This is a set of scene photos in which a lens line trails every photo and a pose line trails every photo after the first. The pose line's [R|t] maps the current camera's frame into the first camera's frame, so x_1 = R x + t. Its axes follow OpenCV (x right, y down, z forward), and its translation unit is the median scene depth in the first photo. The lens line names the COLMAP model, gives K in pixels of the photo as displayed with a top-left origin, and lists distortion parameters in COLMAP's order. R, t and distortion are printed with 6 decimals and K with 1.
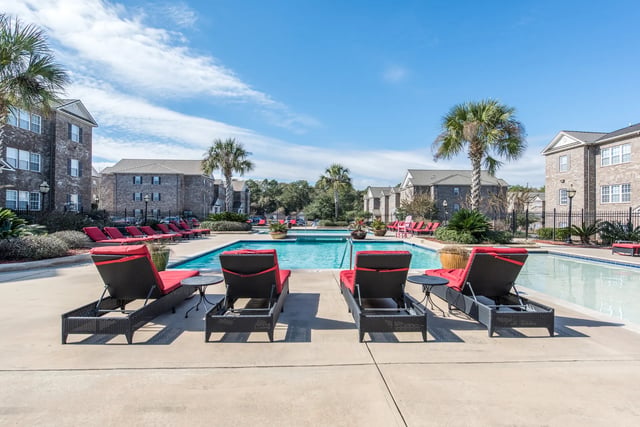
lens RADIAL K [[307.1, 0, 316.3], [0, 307.1, 216.1], [0, 0, 1]] dist [0.000629, 0.000044]
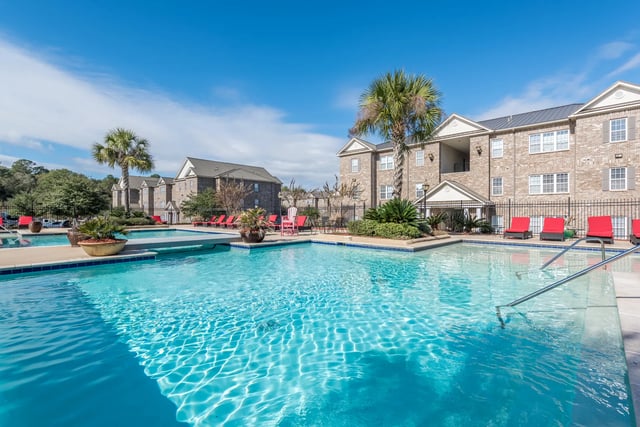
lens RADIAL K [[307.1, 0, 323.2], [0, 307.1, 211.8], [0, 0, 1]] dist [0.000629, 0.000044]
pose [[0.684566, -0.003972, 0.728940, -0.140368], [0.006630, 0.999978, -0.000777, 0.008704], [-0.728921, 0.005364, 0.684577, 0.281024]]
